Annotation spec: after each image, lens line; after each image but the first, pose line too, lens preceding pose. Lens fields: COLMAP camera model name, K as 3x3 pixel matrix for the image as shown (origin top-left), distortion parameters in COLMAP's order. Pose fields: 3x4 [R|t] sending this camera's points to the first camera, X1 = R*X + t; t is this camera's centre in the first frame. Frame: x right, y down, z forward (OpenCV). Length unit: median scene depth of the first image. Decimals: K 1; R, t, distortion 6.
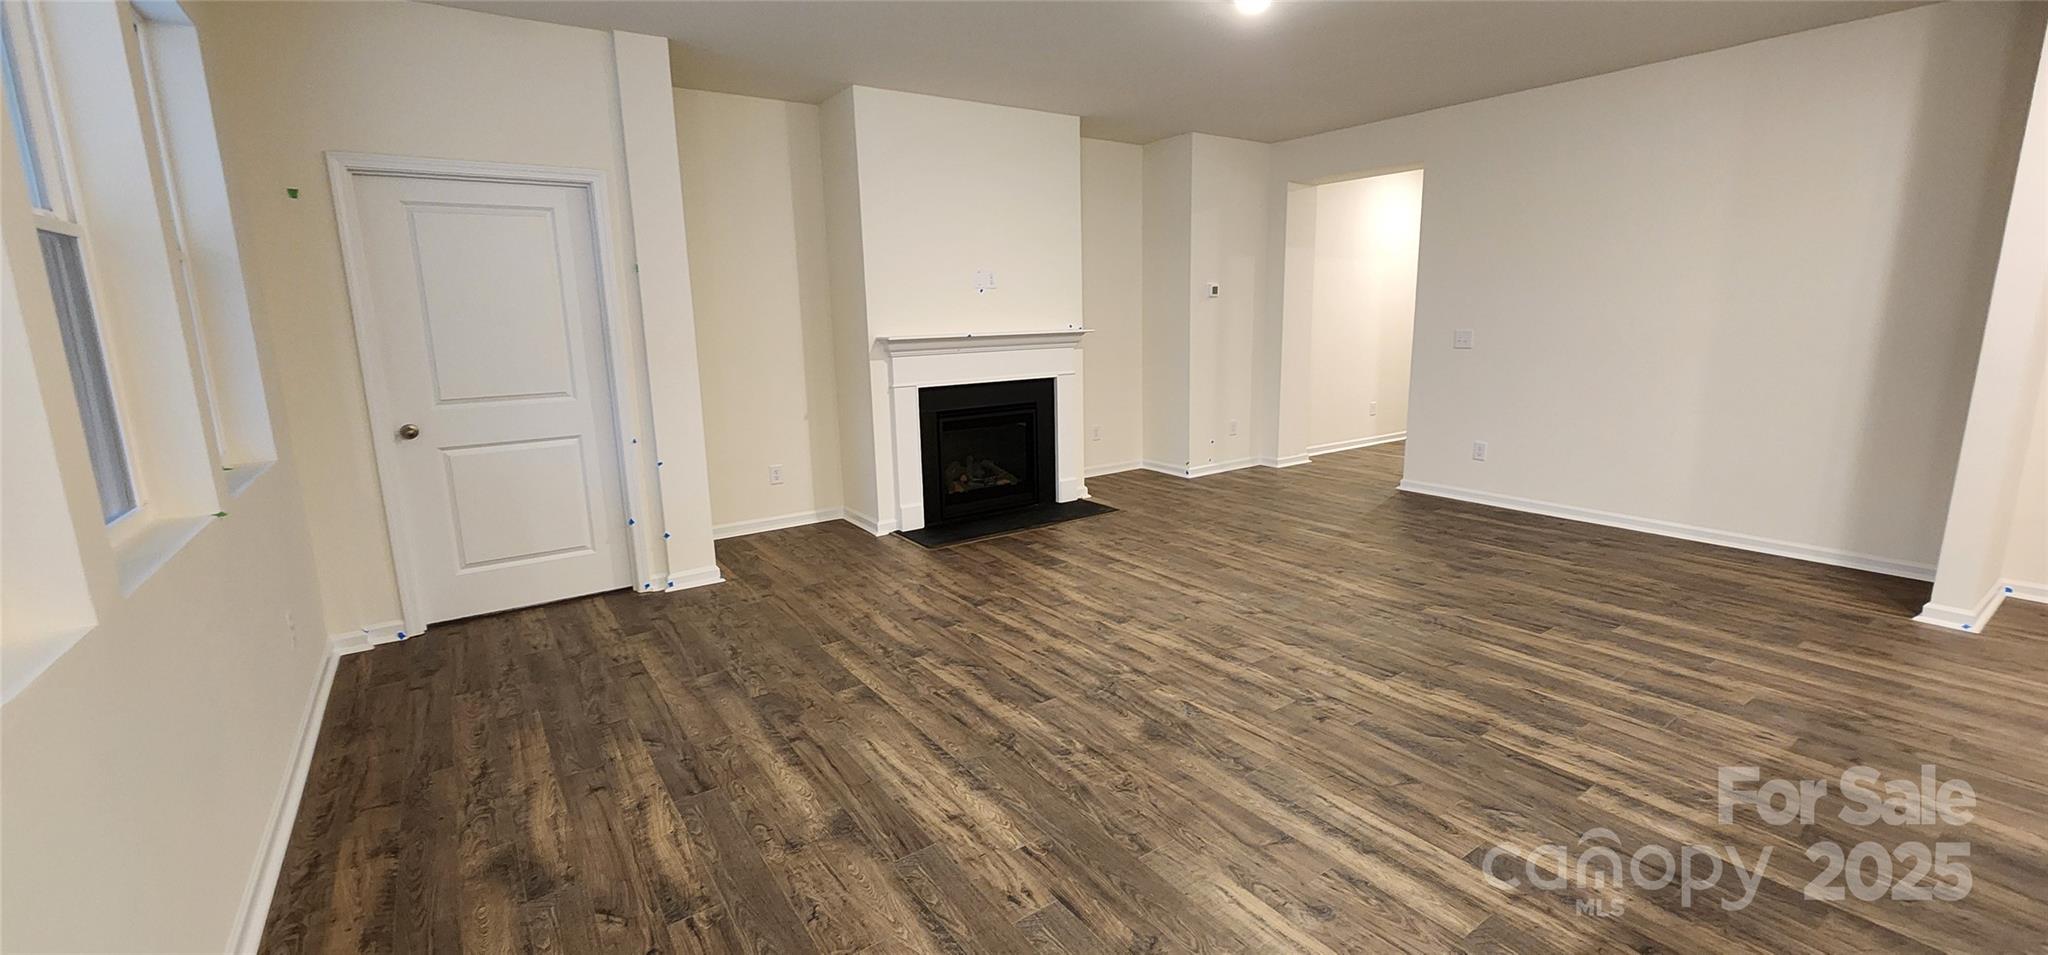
lens RADIAL K [[838.9, 0, 1031.8], [0, 838.9, 470.3], [0, 0, 1]] dist [-0.000166, 0.000167]
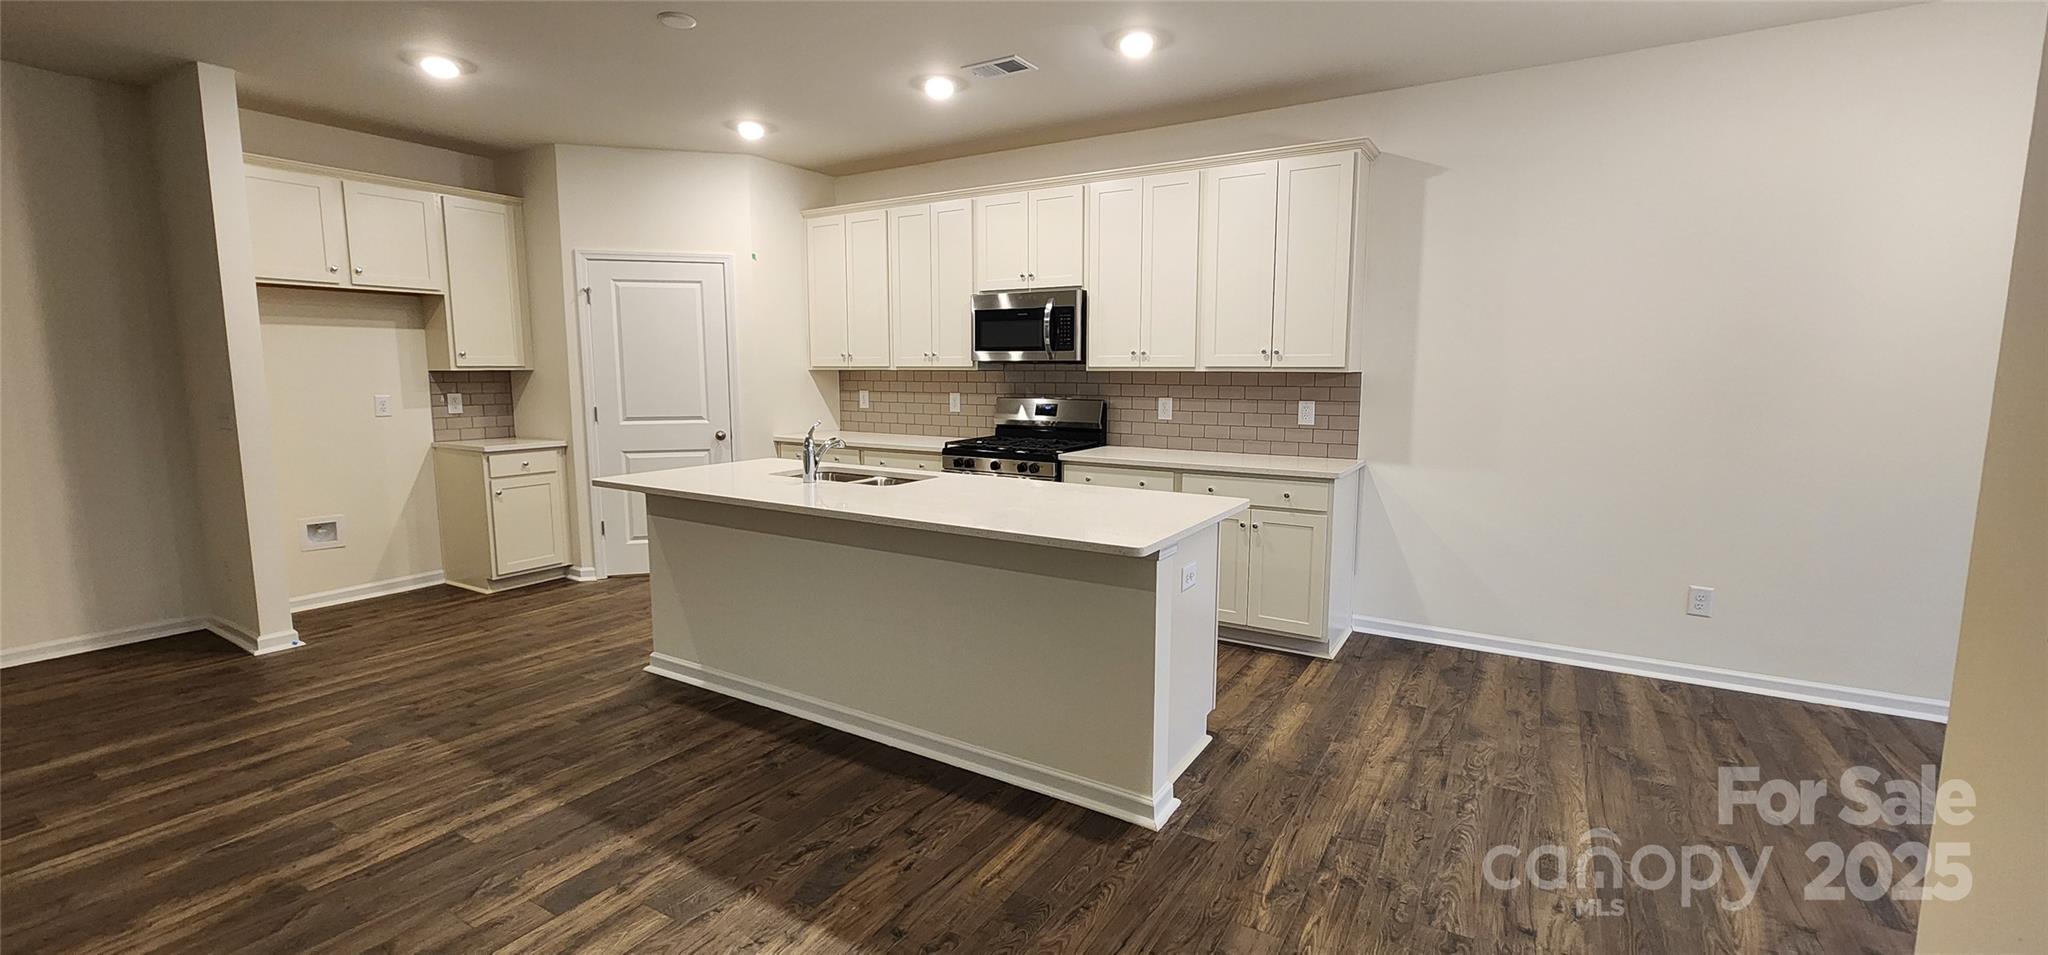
lens RADIAL K [[838.9, 0, 1031.8], [0, 838.9, 470.3], [0, 0, 1]] dist [-0.000166, 0.000167]
pose [[-0.397114, -0.095330, 0.912805, -0.359877], [0.180702, 0.967000, 0.179604, -0.075567], [-0.899804, 0.236269, -0.366783, 0.478756]]
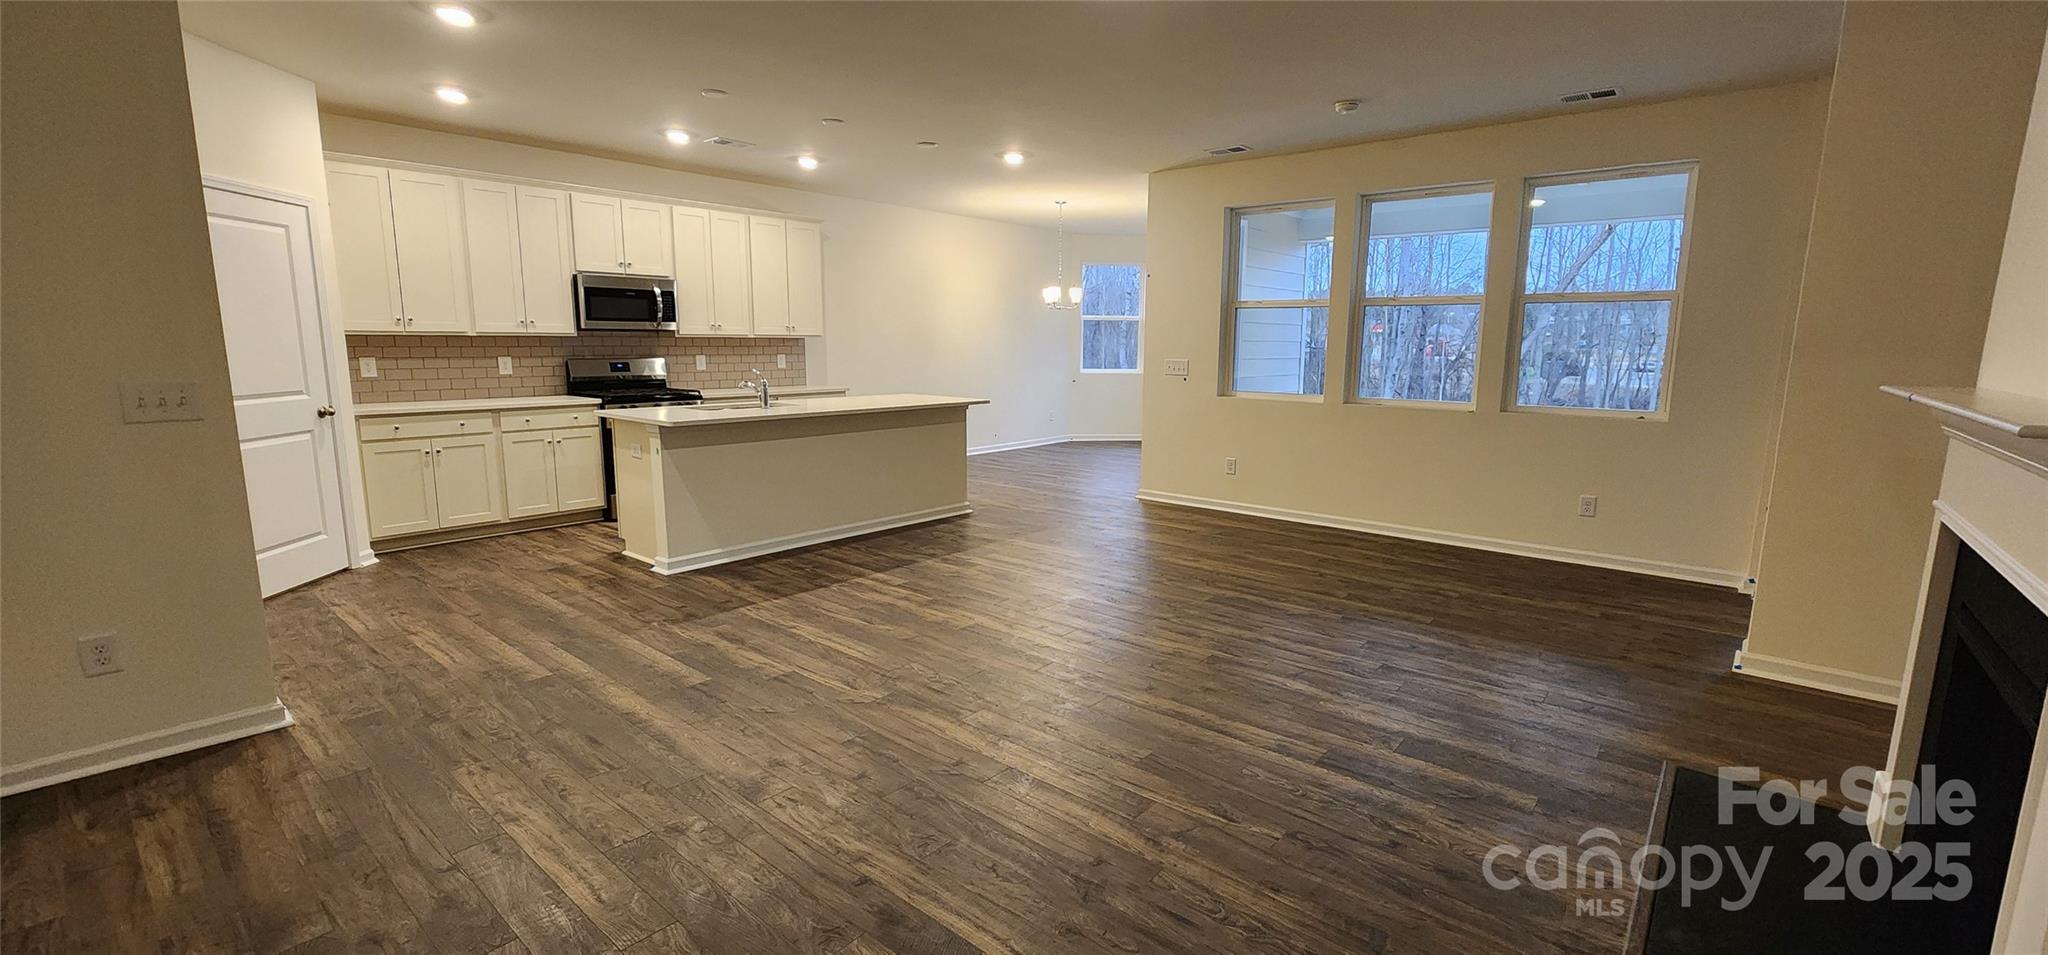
lens RADIAL K [[838.9, 0, 1031.8], [0, 838.9, 470.3], [0, 0, 1]] dist [-0.000166, 0.000167]
pose [[-0.967965, 0.048297, -0.246396, 0.612700], [-0.038912, 0.940615, 0.337238, -0.383040], [0.248051, 0.336023, -0.908603, 2.010063]]
